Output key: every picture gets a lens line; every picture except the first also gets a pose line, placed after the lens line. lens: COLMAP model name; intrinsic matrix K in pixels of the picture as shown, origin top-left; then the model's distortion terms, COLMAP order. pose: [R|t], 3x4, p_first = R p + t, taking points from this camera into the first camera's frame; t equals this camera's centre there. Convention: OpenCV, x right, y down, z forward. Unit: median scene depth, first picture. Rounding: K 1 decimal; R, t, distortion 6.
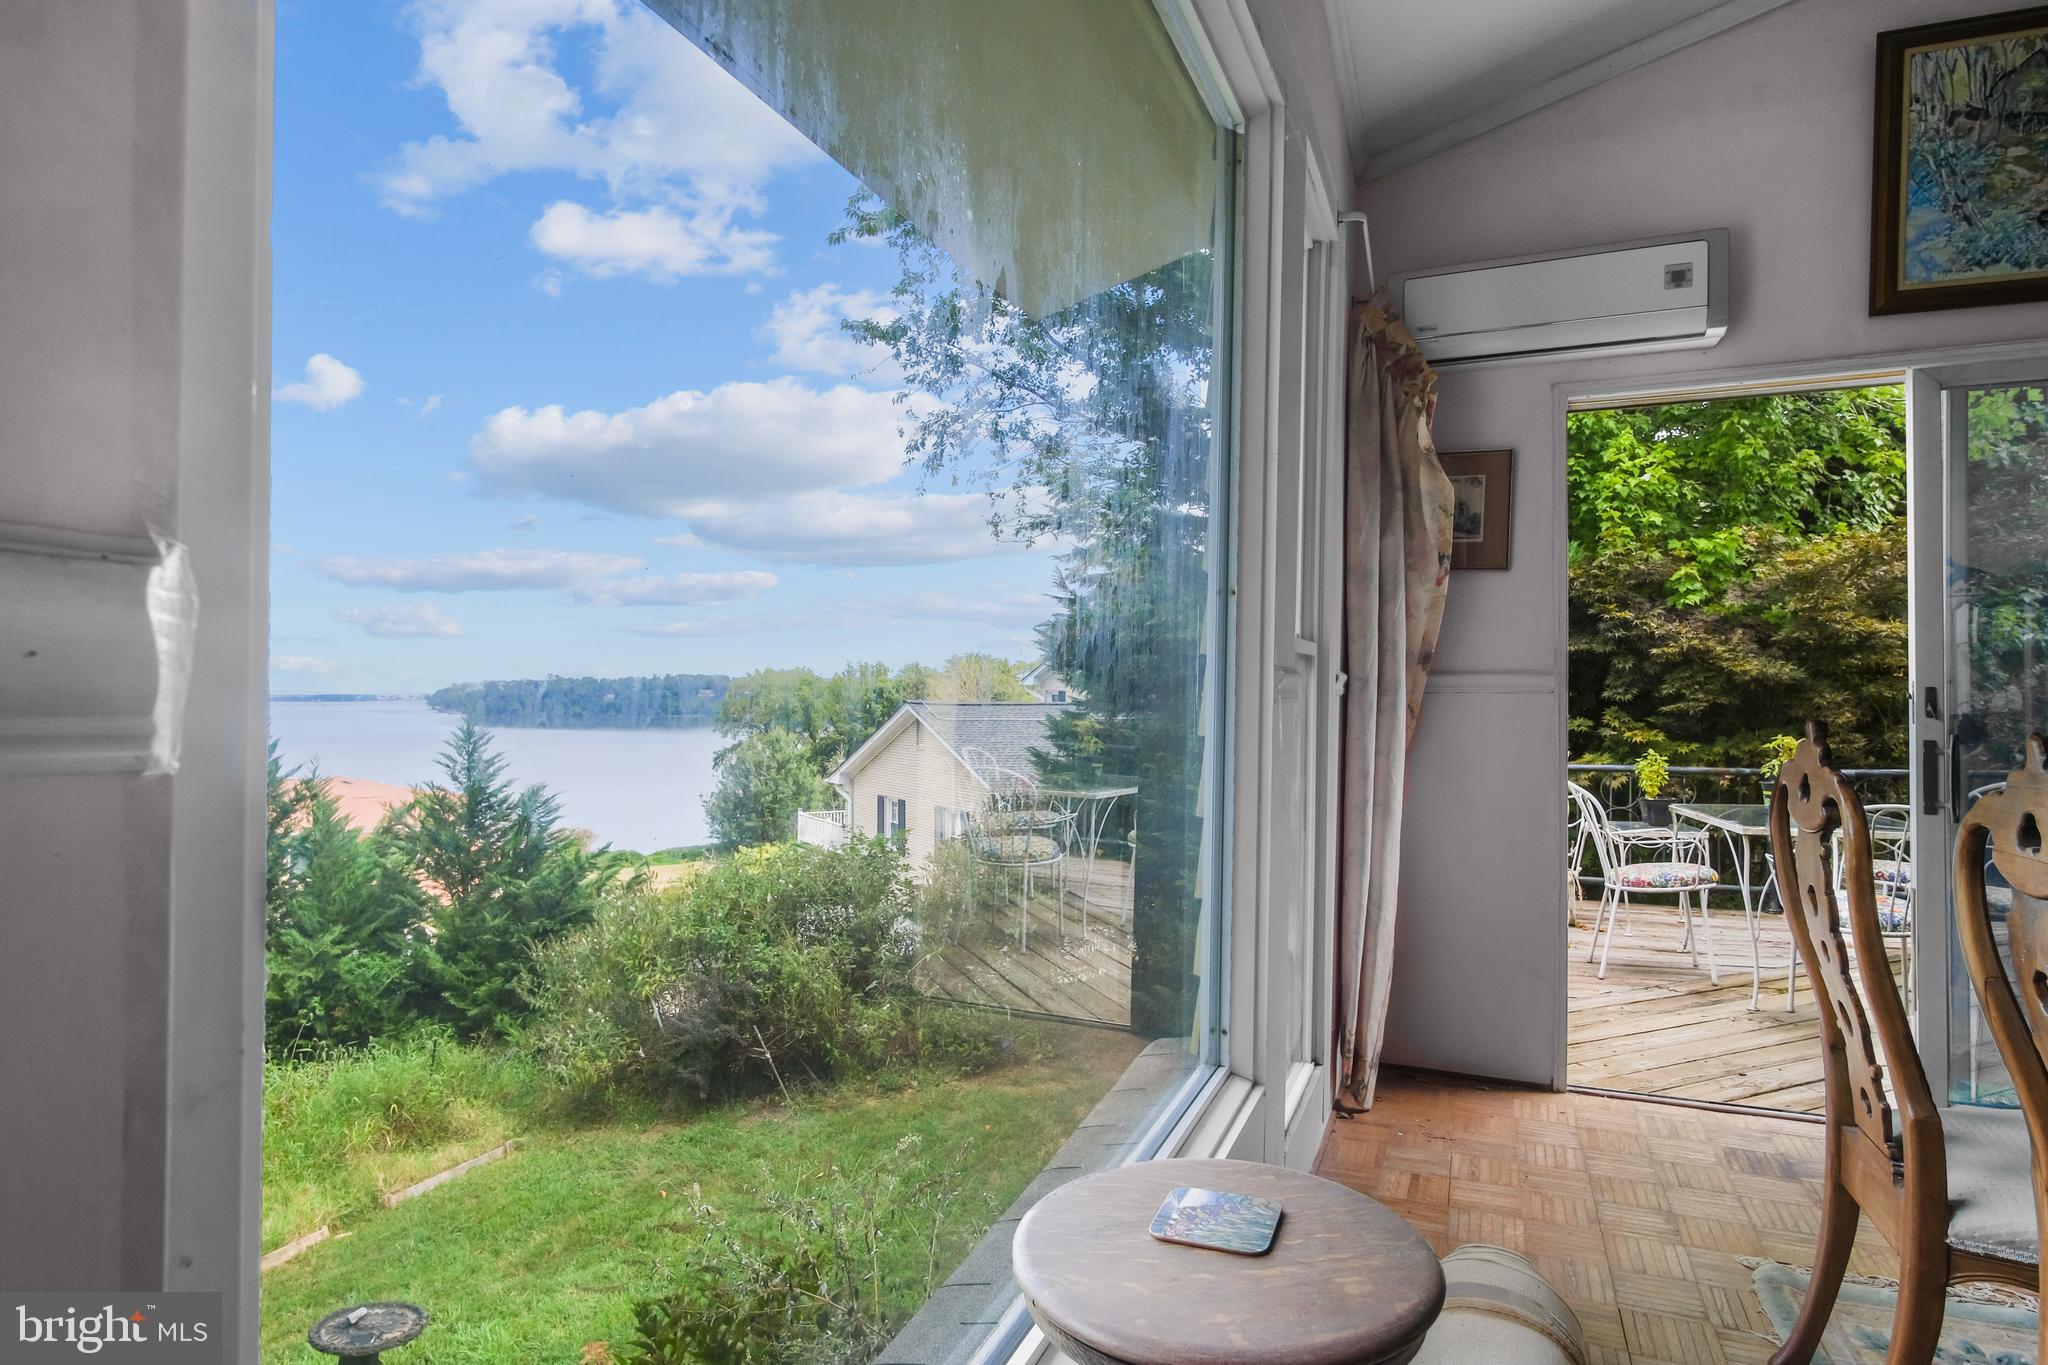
lens RADIAL K [[1116.7, 0, 1055.0], [0, 1116.7, 676.0], [0, 0, 1]] dist [-0.006777, -0.002365]
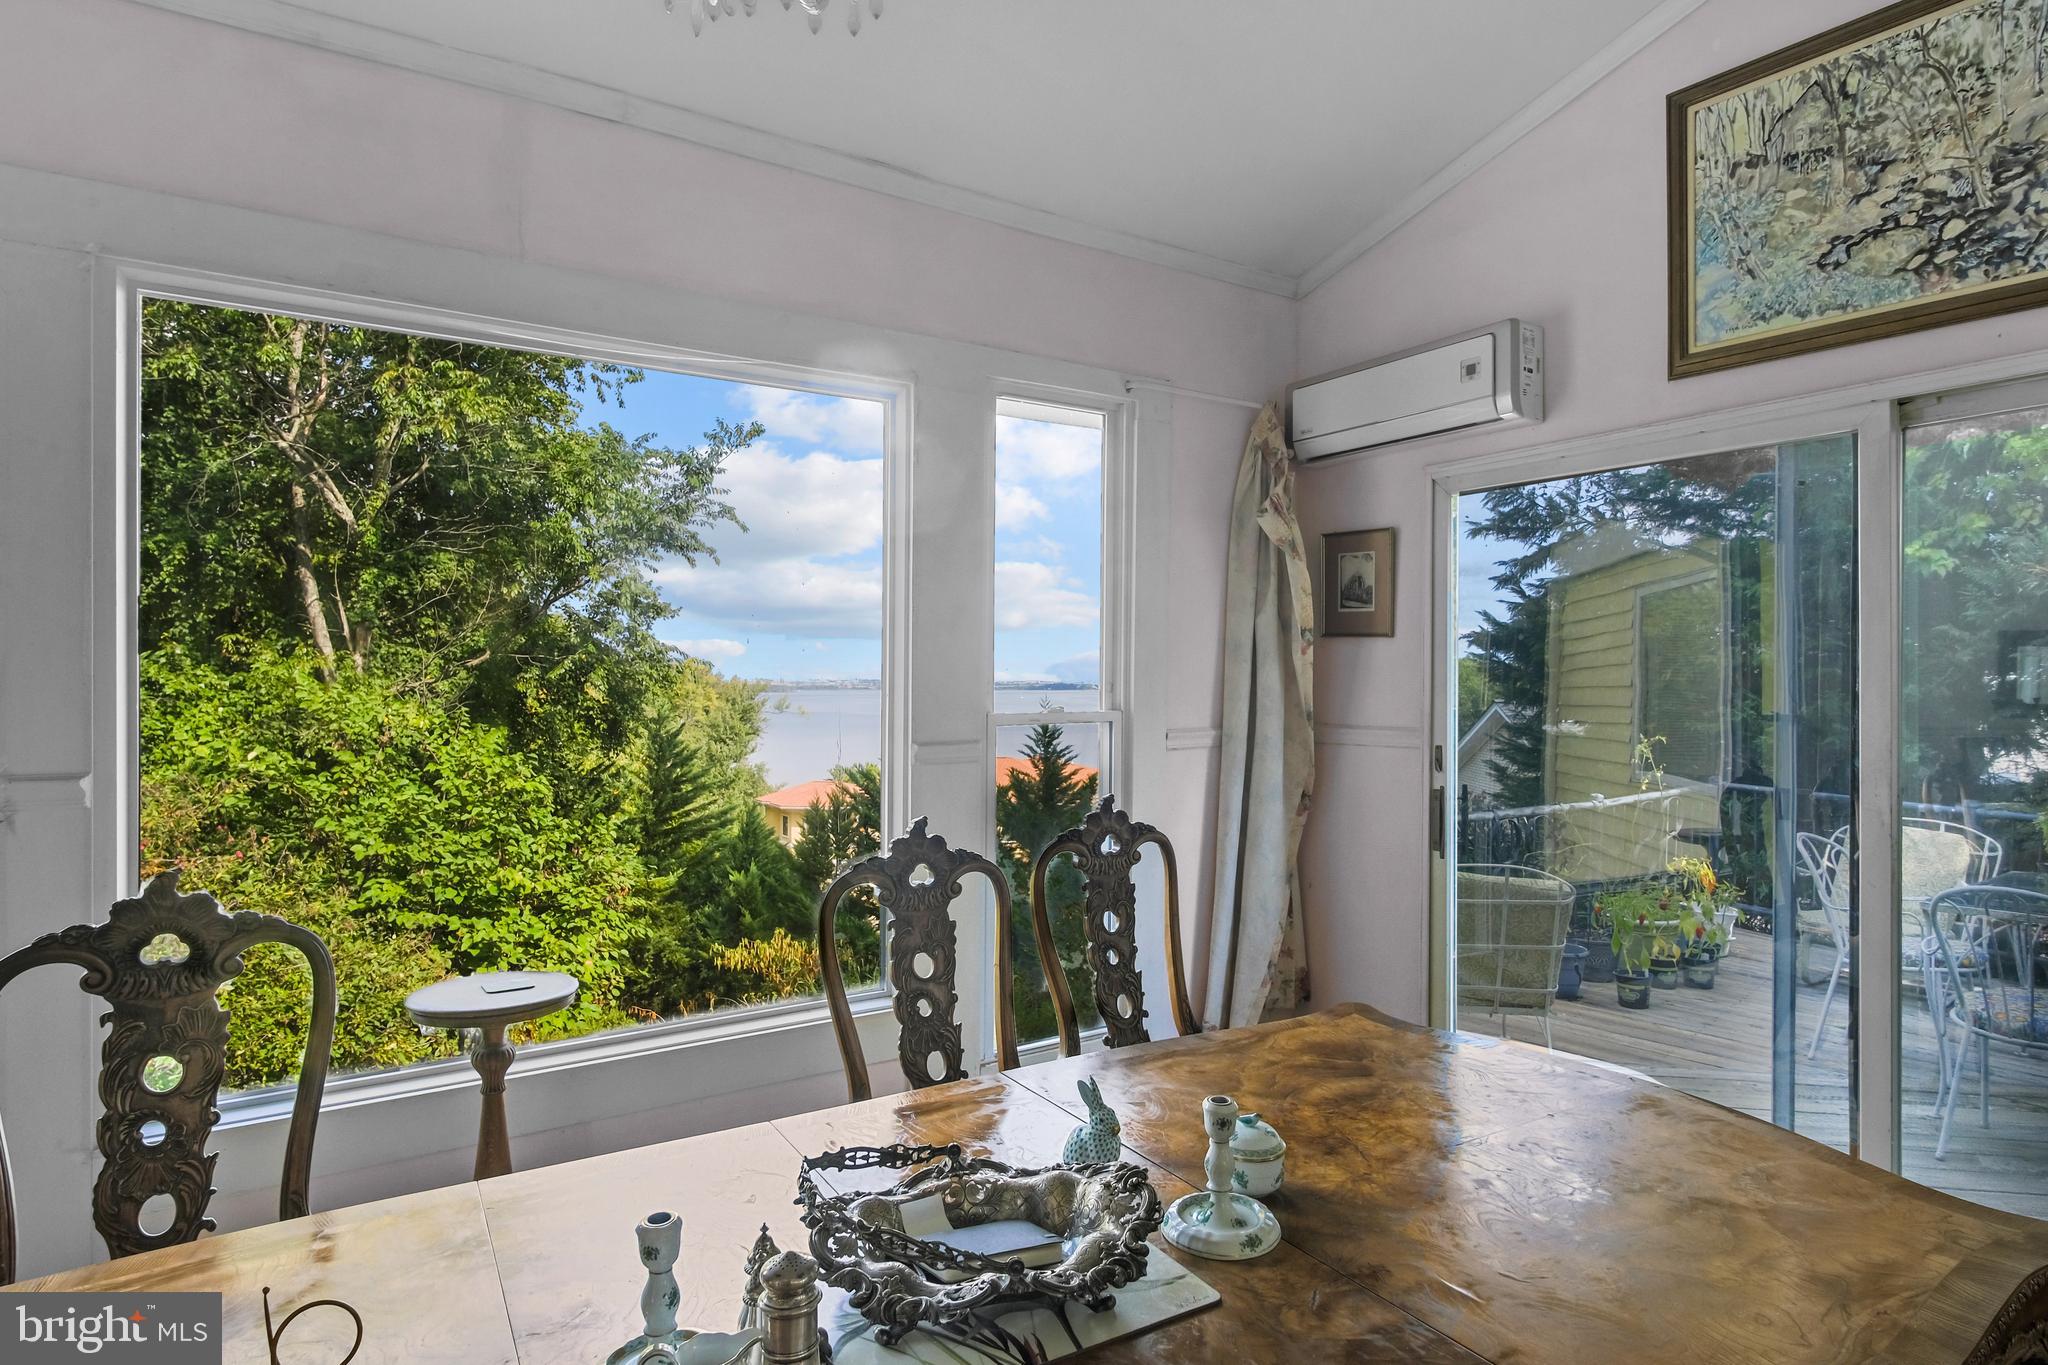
lens RADIAL K [[1154.8, 0, 1031.5], [0, 1154.8, 677.7], [0, 0, 1]] dist [-0.014707, -0.000055]
pose [[0.822614, -0.002304, -0.568595, 0.750290], [0.008880, 0.999922, 0.008796, -0.065836], [0.568531, -0.012285, 0.822570, -0.146702]]
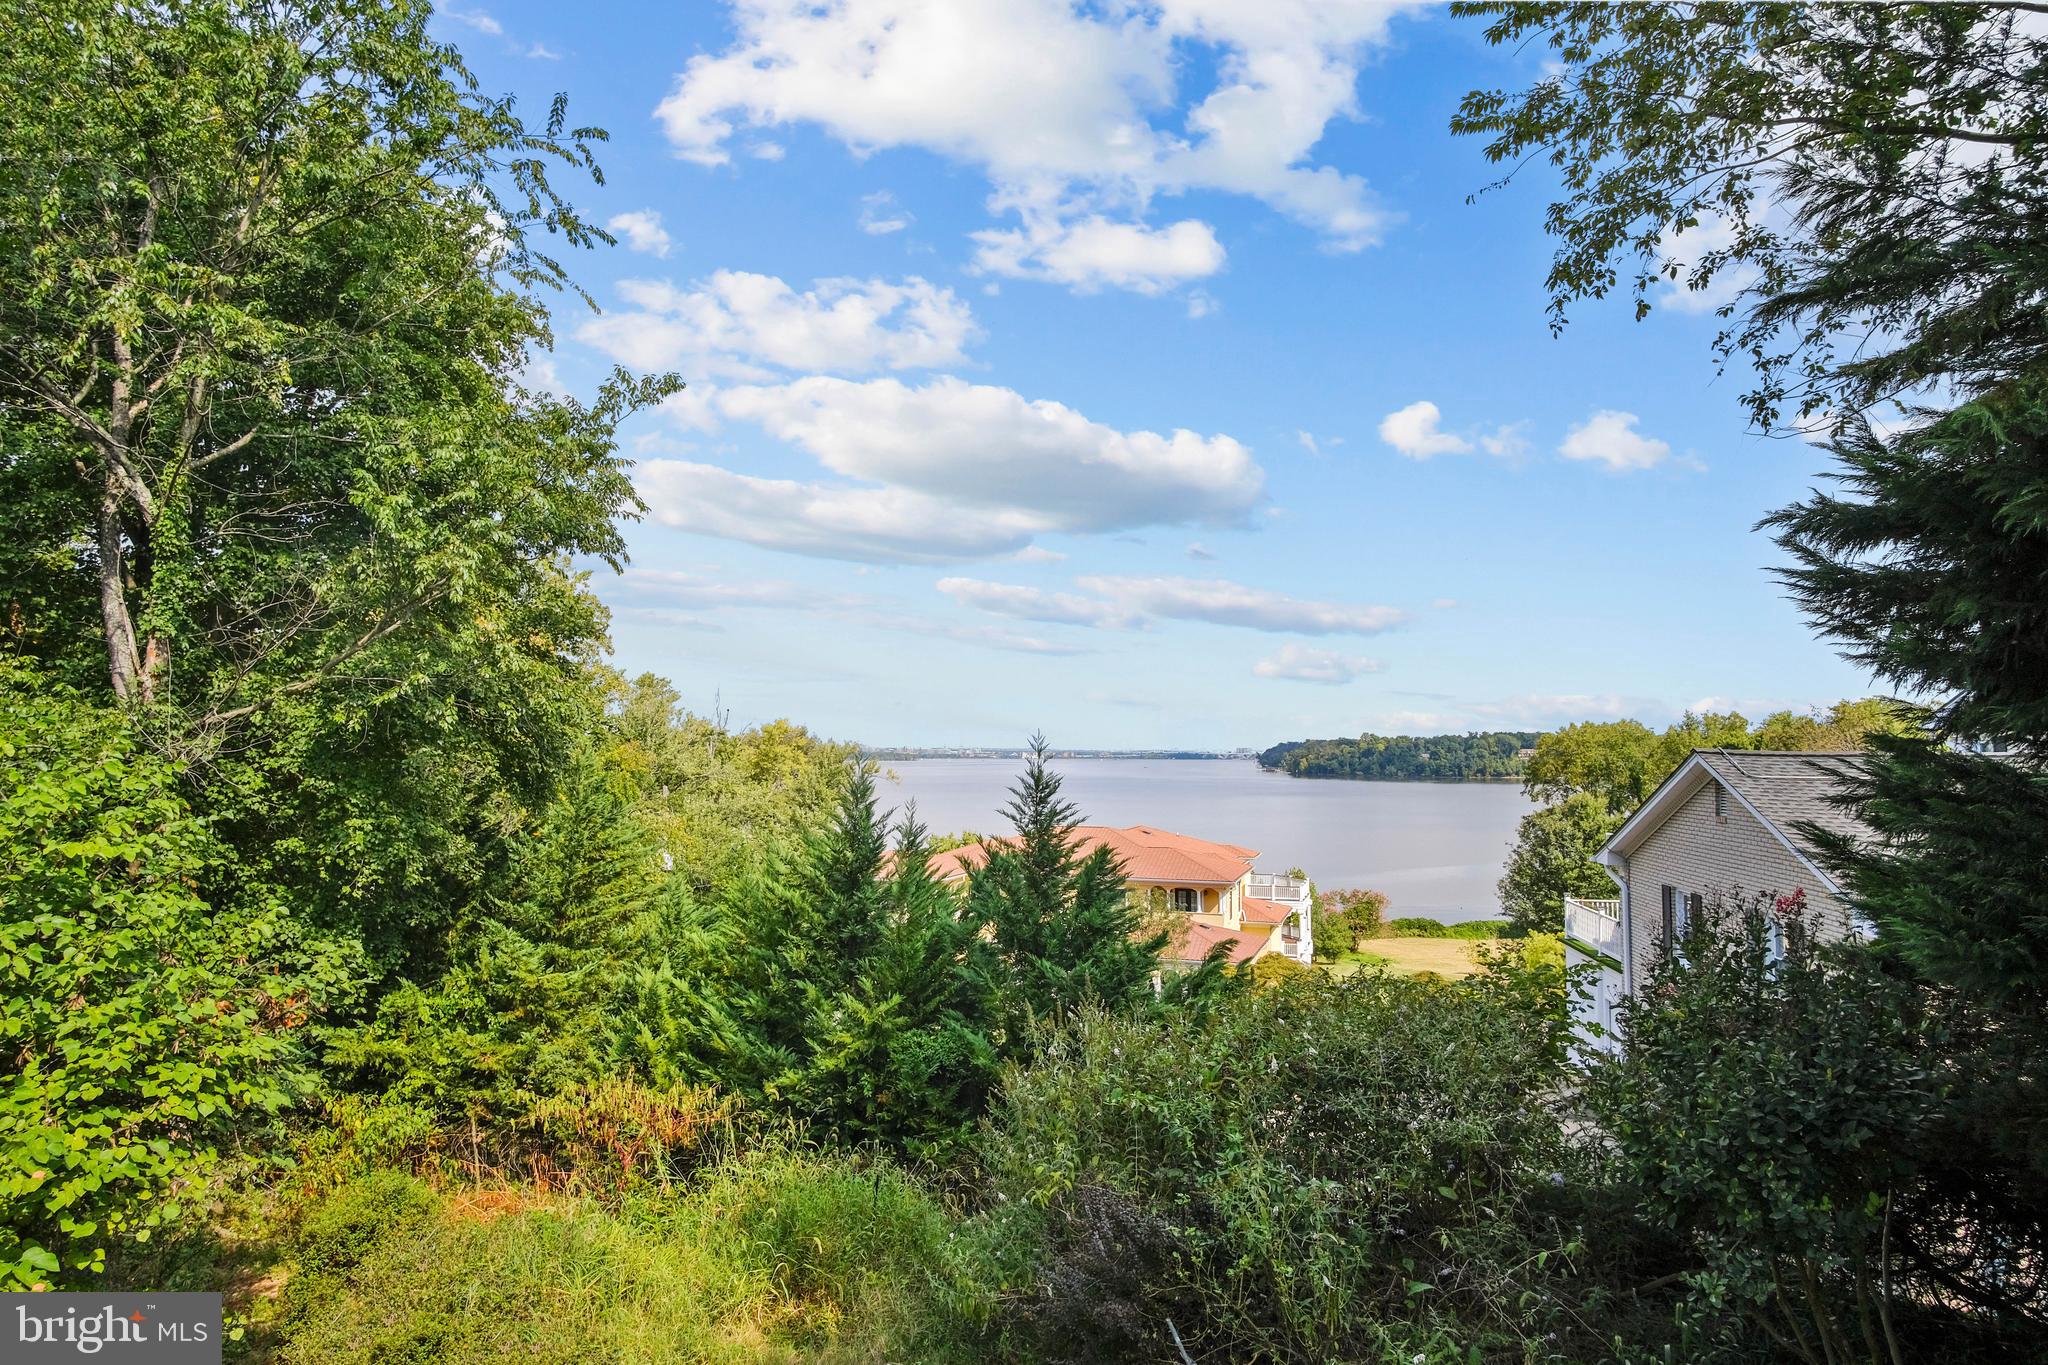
lens RADIAL K [[1154.8, 0, 1031.5], [0, 1154.8, 677.7], [0, 0, 1]] dist [-0.014707, -0.000055]
pose [[0.754634, -0.040123, -0.654918, 0.178677], [0.007248, 0.998577, -0.052826, 0.092625], [0.656106, 0.035118, 0.753851, 1.501587]]
